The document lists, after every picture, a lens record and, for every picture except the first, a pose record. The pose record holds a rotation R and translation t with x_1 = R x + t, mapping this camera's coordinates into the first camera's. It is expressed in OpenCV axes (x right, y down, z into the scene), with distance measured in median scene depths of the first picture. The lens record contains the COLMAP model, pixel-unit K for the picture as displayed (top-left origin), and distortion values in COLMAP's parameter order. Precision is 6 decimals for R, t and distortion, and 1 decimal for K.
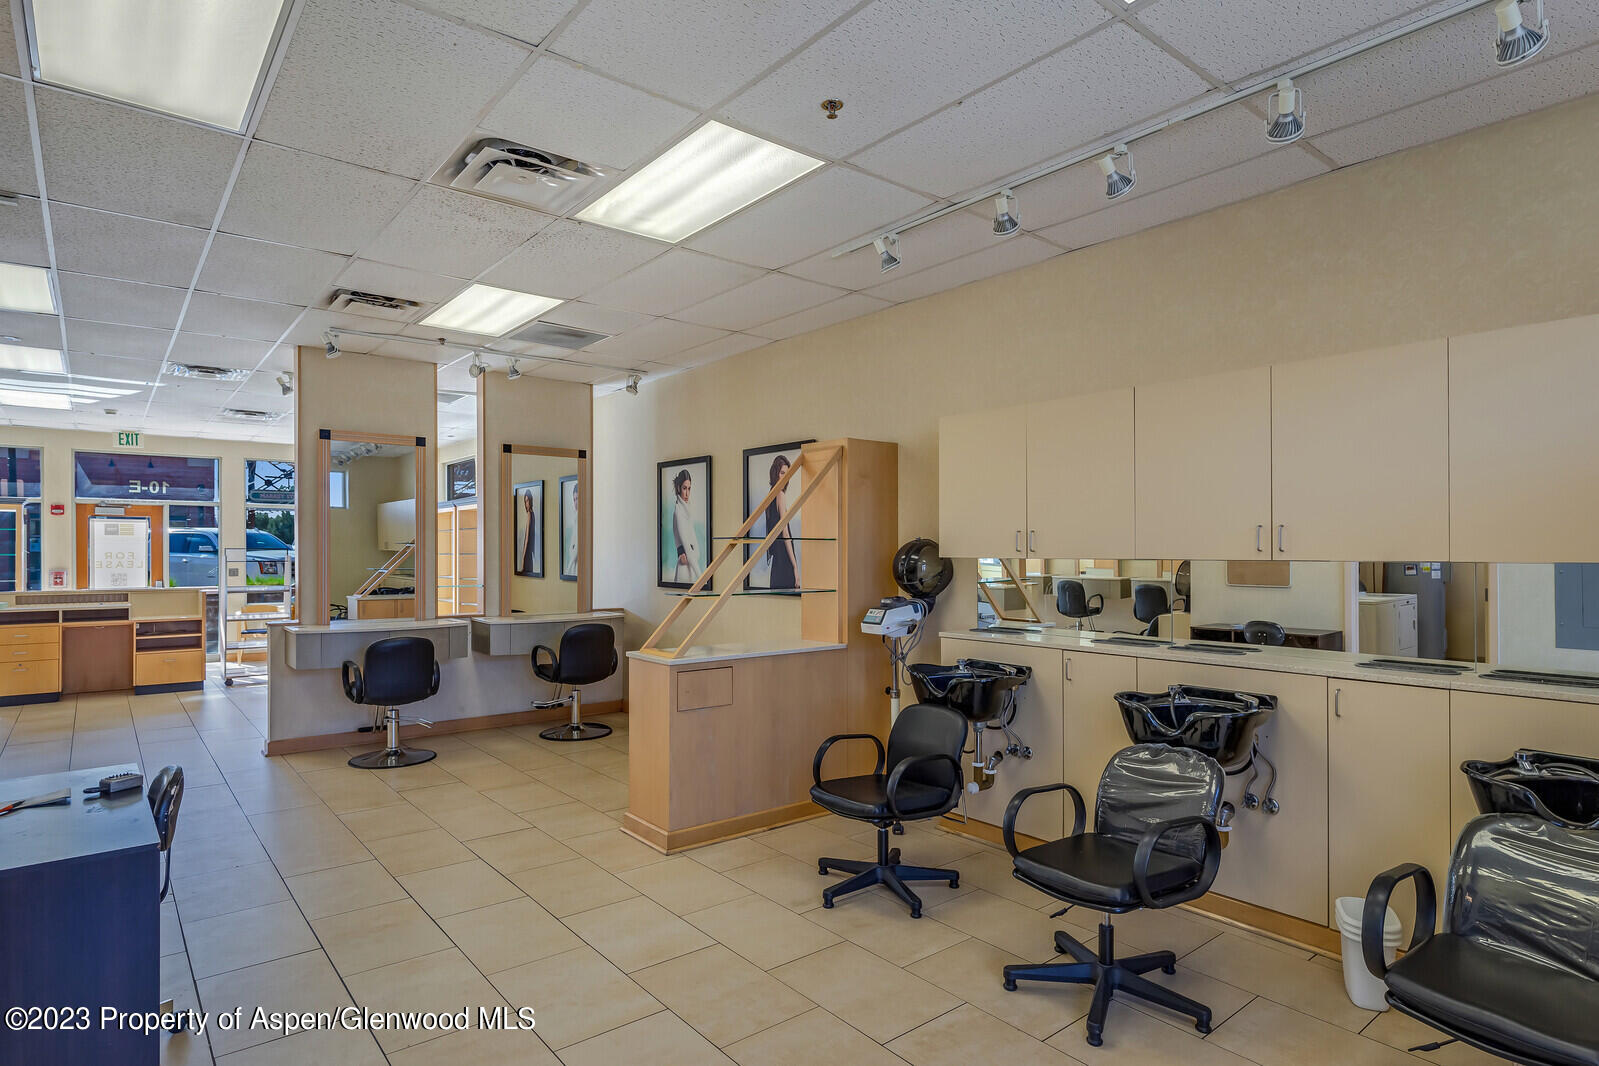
lens RADIAL K [[869.4, 0, 806.9], [0, 869.4, 547.6], [0, 0, 1]] dist [0.000384, -0.001544]
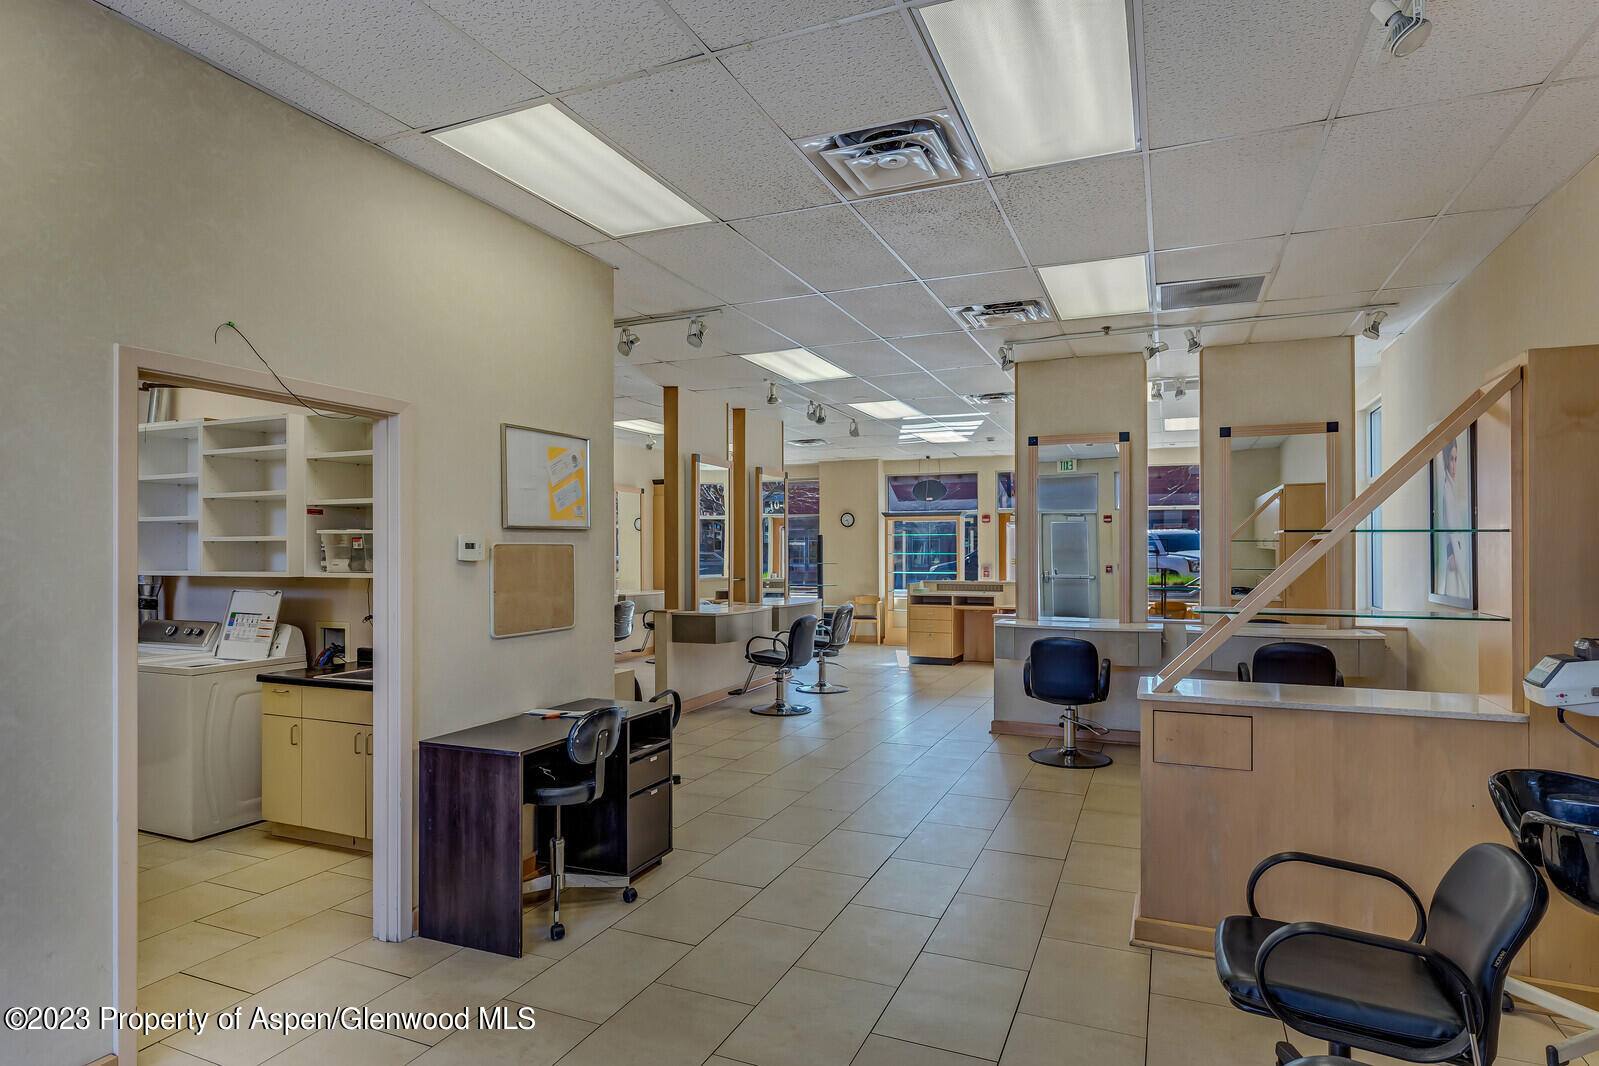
lens RADIAL K [[869.4, 0, 802.5], [0, 869.4, 548.3], [0, 0, 1]] dist [0.000384, -0.001544]
pose [[0.463453, -0.002111, -0.886119, 0.185318], [0.003124, 0.999995, -0.000748, 0.000699], [0.886116, -0.002422, 0.463457, 0.182254]]
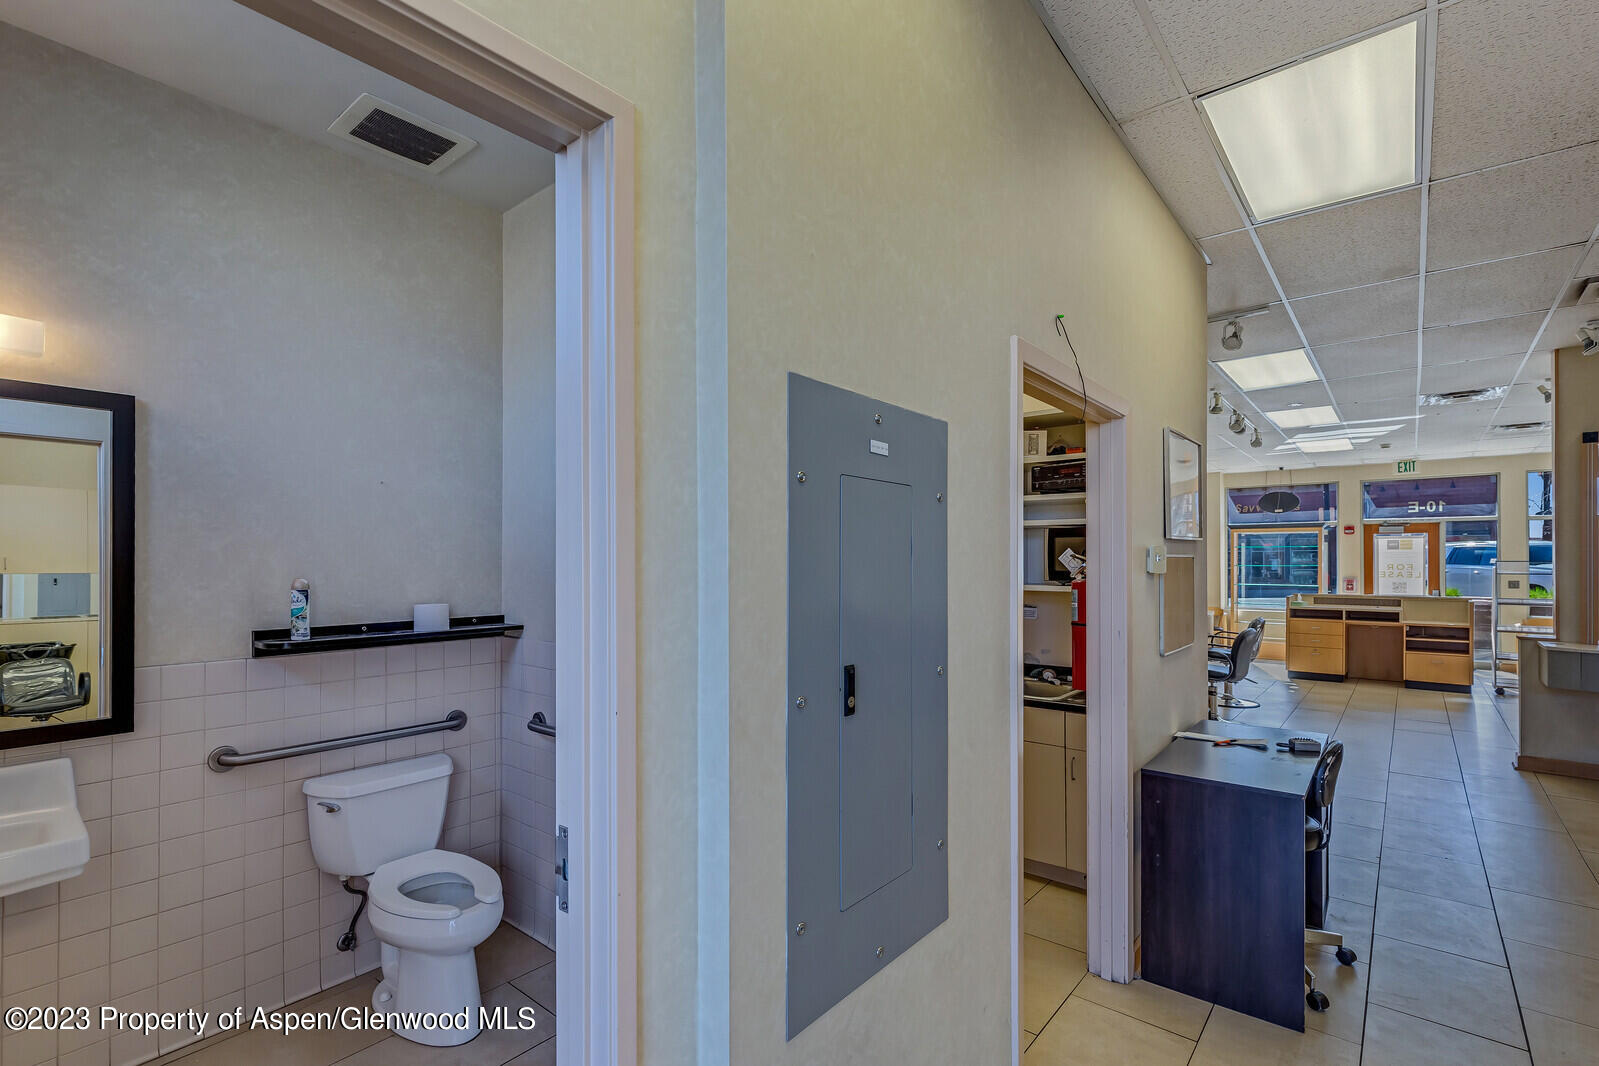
lens RADIAL K [[743.1, 0, 803.2], [0, 743.1, 560.8], [0, 0, 1]] dist [0.005235, 0.000825]
pose [[0.197958, 0.000078, -0.980211, 0.041393], [0.000953, 1.000000, 0.000272, -0.000334], [0.980210, -0.000988, 0.197958, 0.017880]]
